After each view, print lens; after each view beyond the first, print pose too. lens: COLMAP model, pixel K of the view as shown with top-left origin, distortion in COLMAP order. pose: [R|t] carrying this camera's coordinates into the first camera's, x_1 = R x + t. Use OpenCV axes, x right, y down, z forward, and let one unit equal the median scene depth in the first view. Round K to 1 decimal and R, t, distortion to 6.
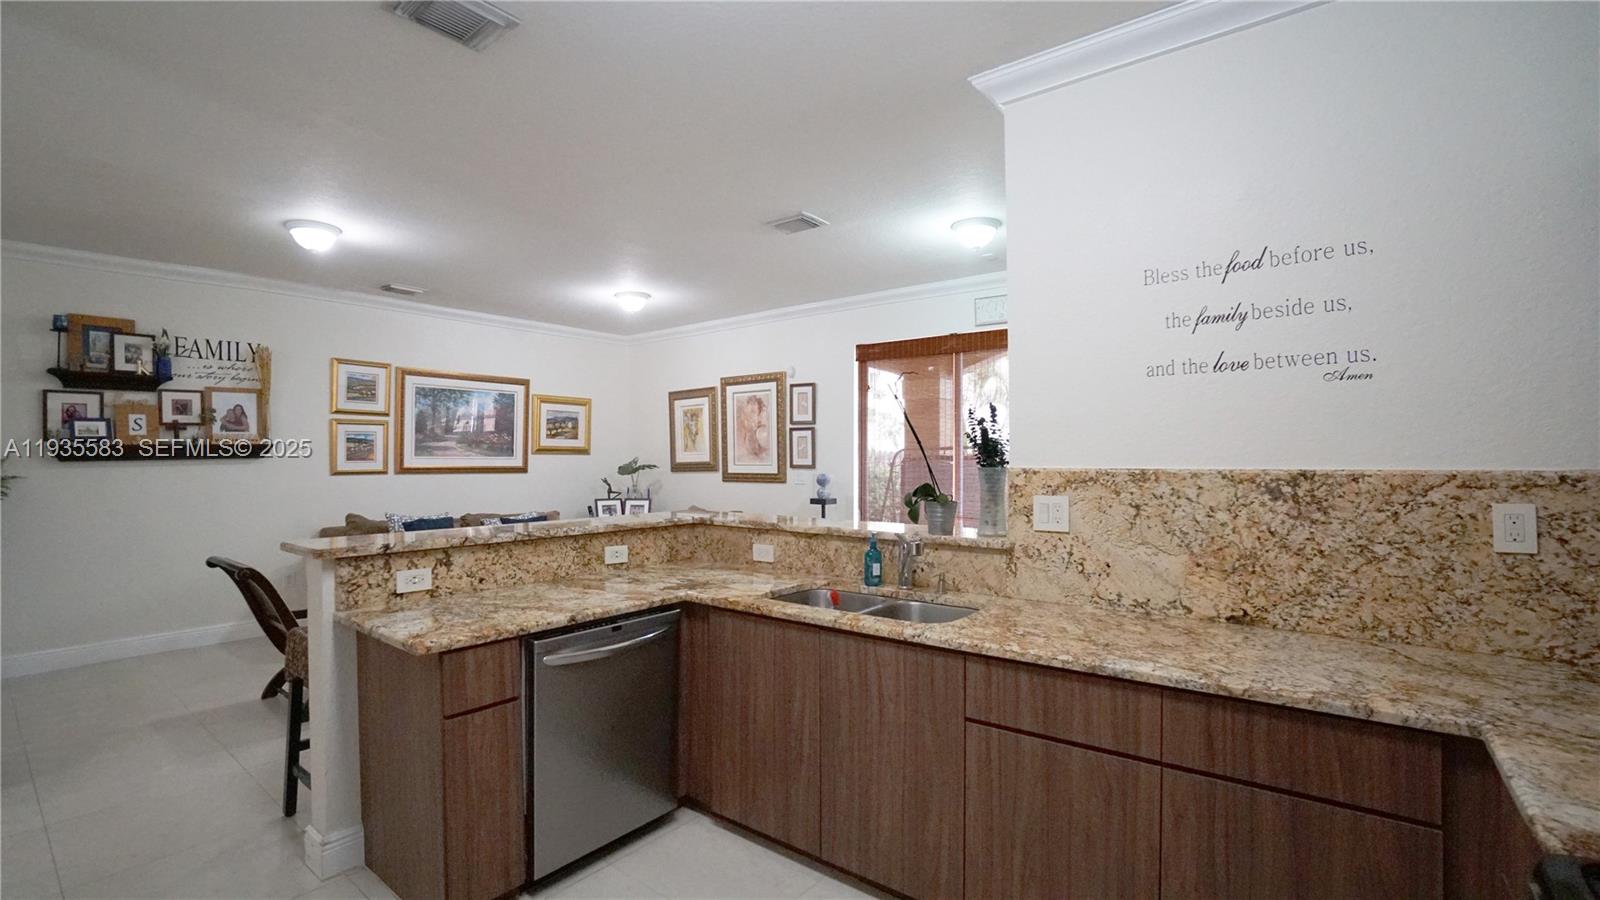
lens RADIAL K [[704.2, 0, 787.7], [0, 704.2, 453.6], [0, 0, 1]] dist [-0.046024, -0.000568]
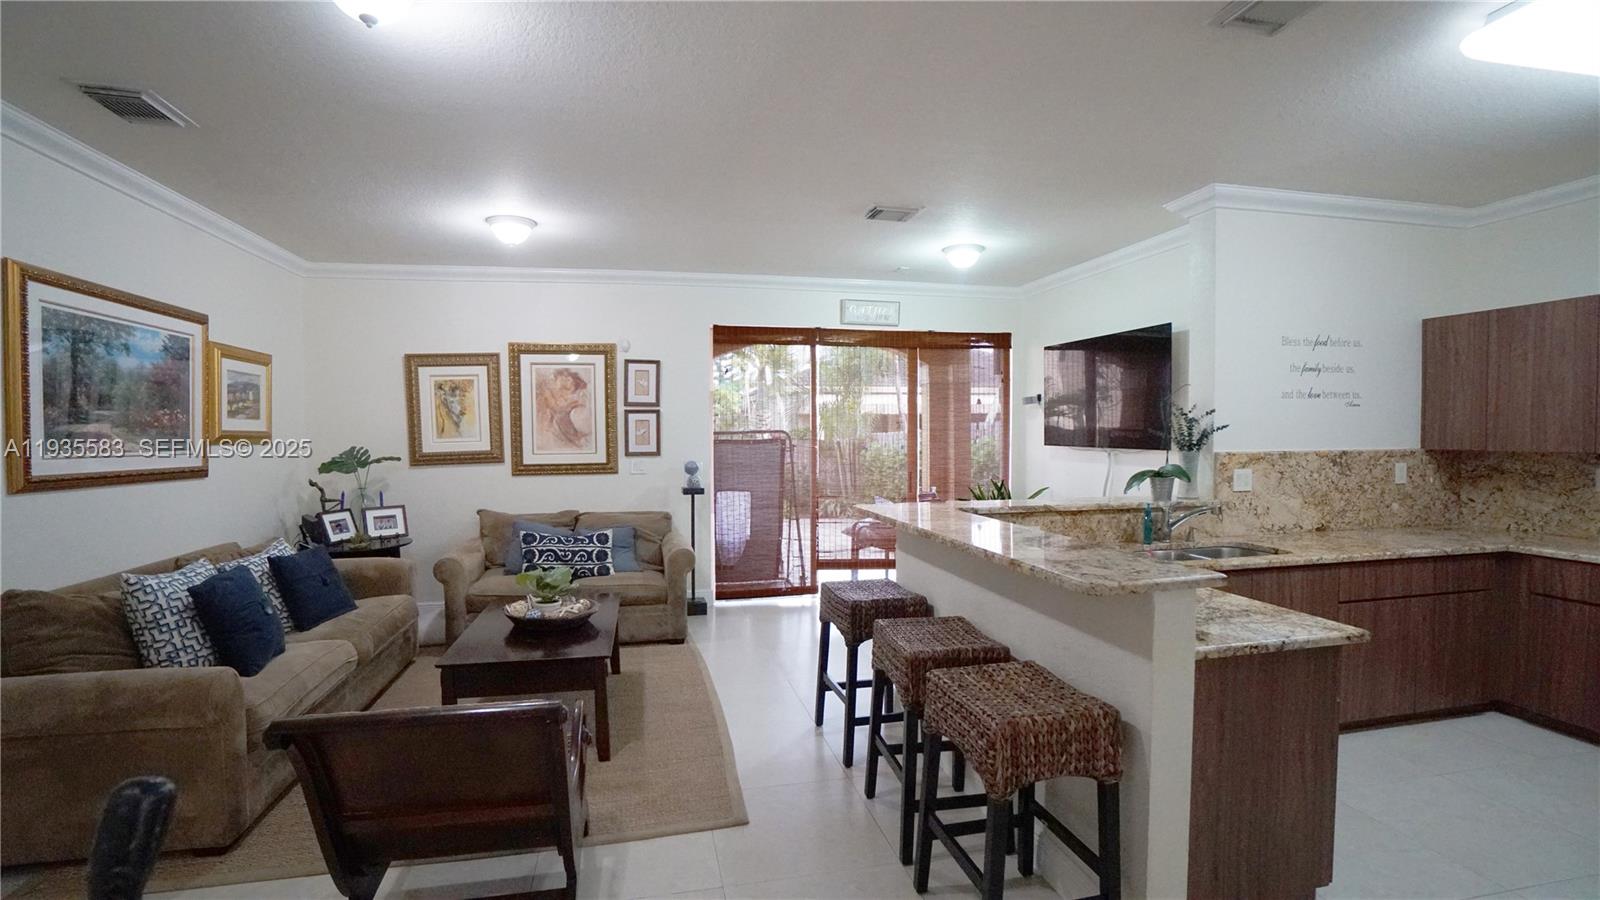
lens RADIAL K [[704.1, 0, 792.7], [0, 704.1, 457.1], [0, 0, 1]] dist [-0.065686, 0.024630]
pose [[0.632067, -0.029470, 0.774353, -0.585003], [0.001710, 0.999327, 0.036637, -0.010362], [-0.774912, -0.021833, 0.631692, 0.316277]]
